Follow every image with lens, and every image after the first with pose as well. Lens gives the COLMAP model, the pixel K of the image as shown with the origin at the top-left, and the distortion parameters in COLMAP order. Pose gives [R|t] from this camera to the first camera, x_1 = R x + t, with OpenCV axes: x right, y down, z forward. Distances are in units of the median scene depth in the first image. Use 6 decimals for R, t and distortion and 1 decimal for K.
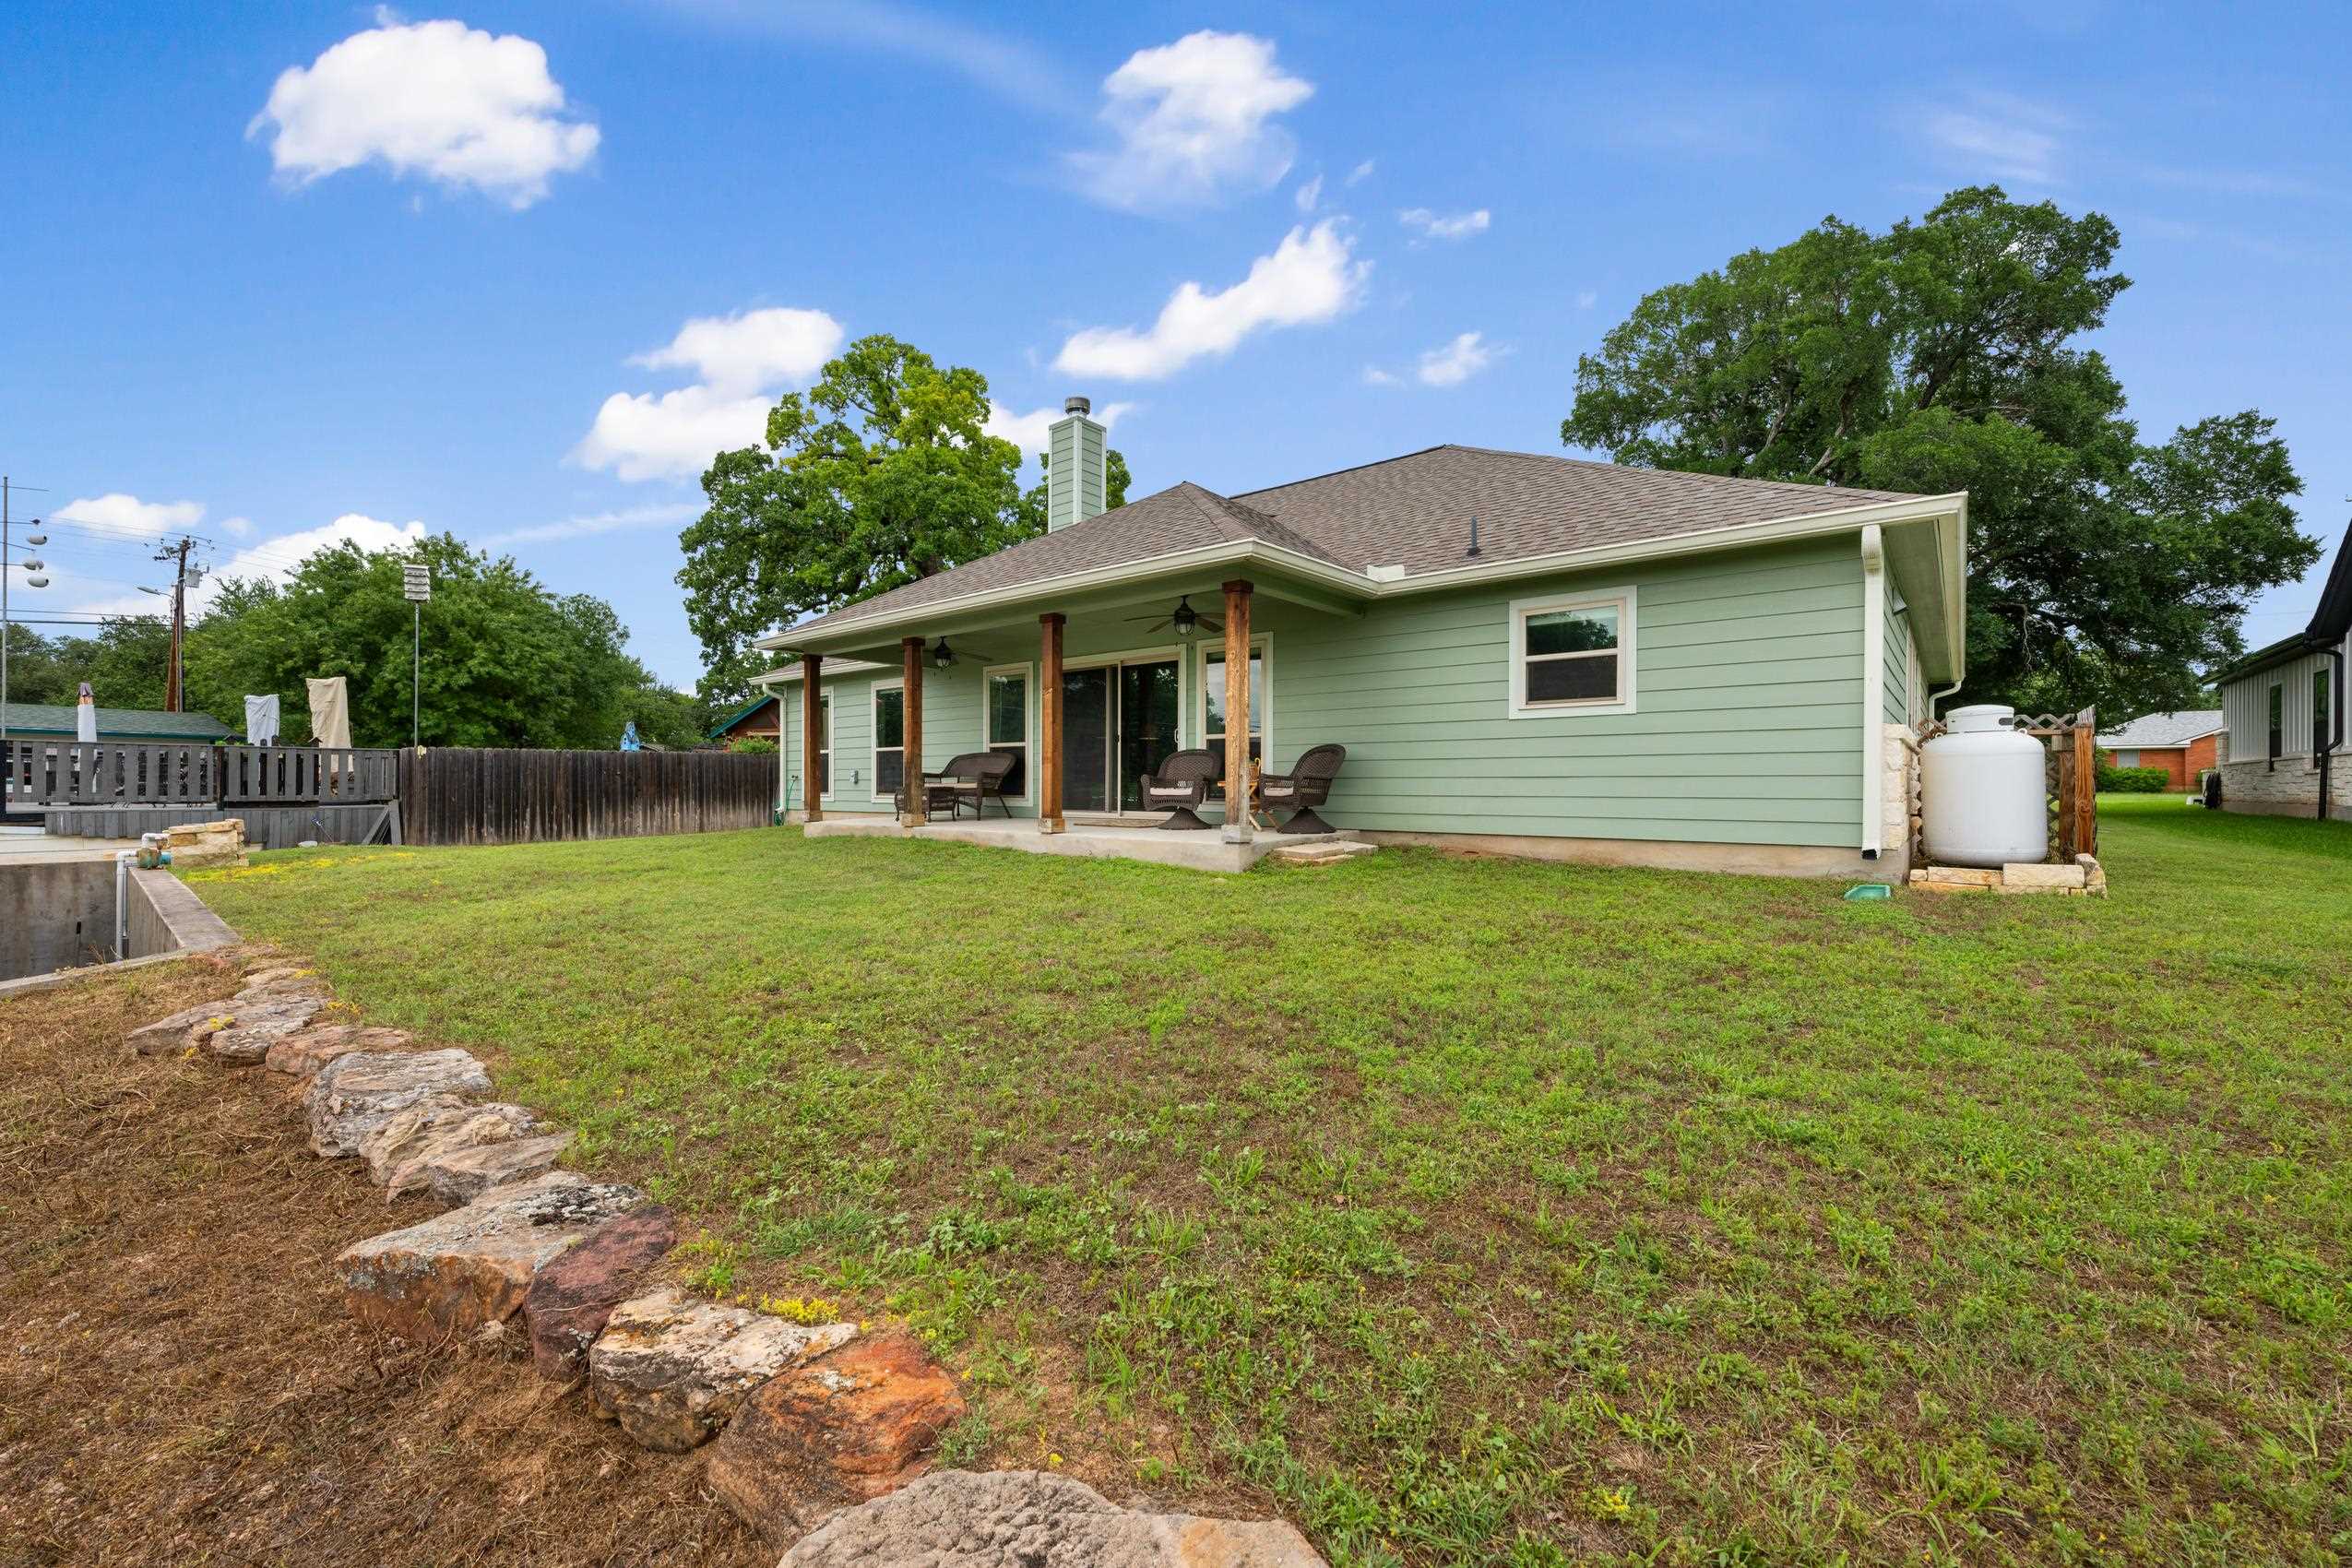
lens RADIAL K [[934.8, 0, 1173.7], [0, 934.8, 793.4], [0, 0, 1]] dist [-0.000522, -0.000152]
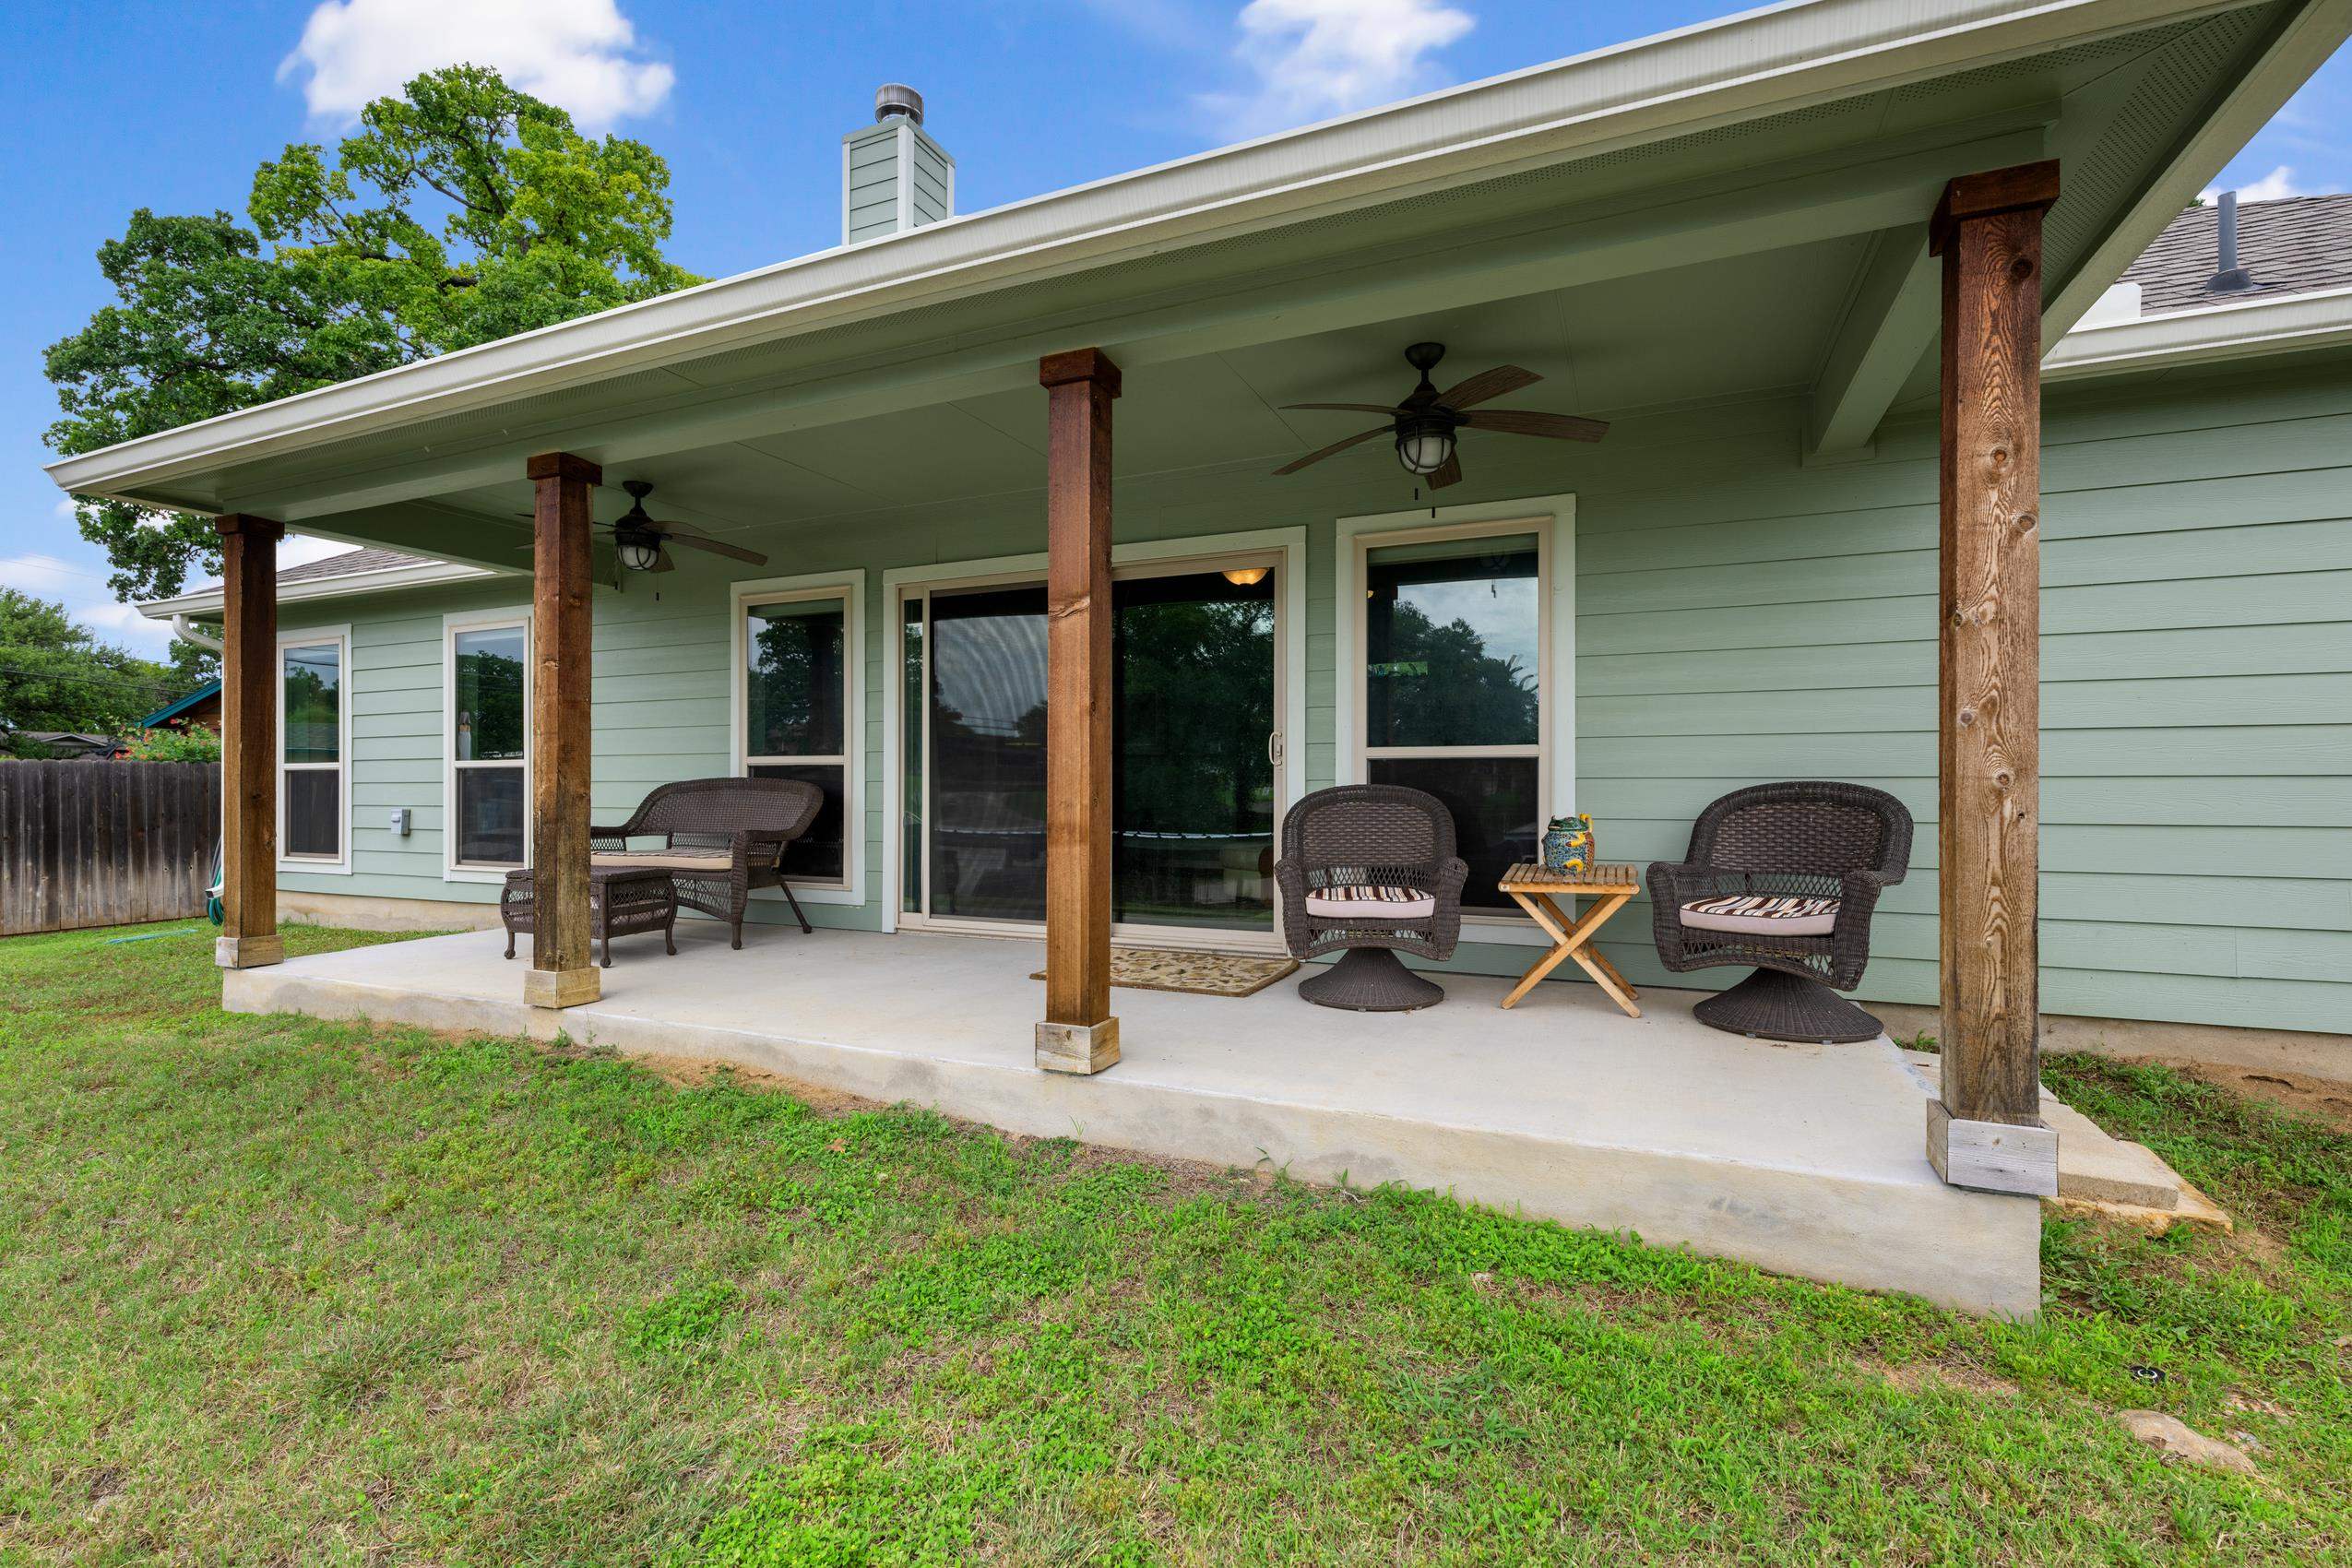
lens RADIAL K [[1057.9, 0, 1176.0], [0, 1057.9, 784.0], [0, 0, 1]] dist [0.001853, 0.000131]
pose [[0.961748, -0.001267, 0.273933, -0.120661], [0.004797, 0.999914, -0.012217, -0.028988], [-0.273894, 0.013064, 0.961671, 0.403392]]
